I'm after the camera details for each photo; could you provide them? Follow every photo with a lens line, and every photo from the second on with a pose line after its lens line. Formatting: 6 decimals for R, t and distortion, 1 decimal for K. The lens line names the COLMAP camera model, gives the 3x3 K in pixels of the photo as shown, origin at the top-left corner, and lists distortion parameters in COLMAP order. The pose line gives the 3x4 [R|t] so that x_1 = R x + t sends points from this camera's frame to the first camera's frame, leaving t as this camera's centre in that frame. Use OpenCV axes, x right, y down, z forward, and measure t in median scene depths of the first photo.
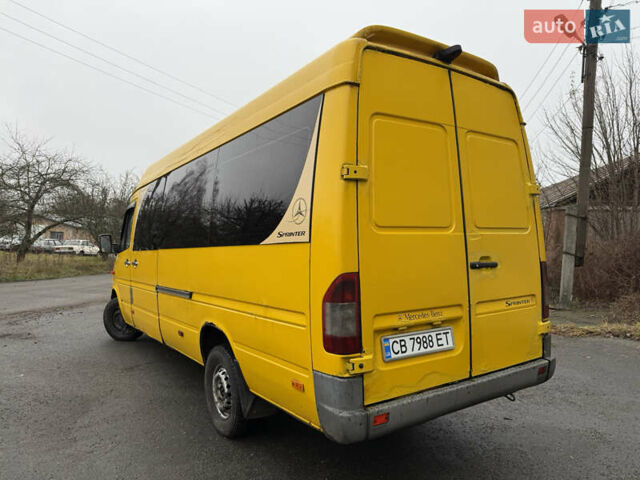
lens RADIAL K [[443.6, 0, 320.0], [0, 443.6, 240.0], [0, 0, 1]] dist [0.052645, -0.063963]
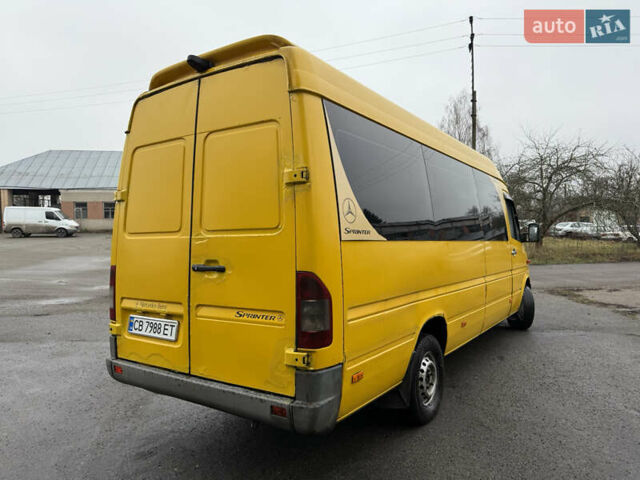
lens RADIAL K [[433.4, 0, 320.0], [0, 433.4, 240.0], [0, 0, 1]] dist [0.093798, -0.000361]
pose [[0.372889, 0.006770, -0.927851, 1.358951], [0.023820, 0.999574, 0.016866, -0.017312], [0.927570, -0.028390, 0.372569, 0.875148]]
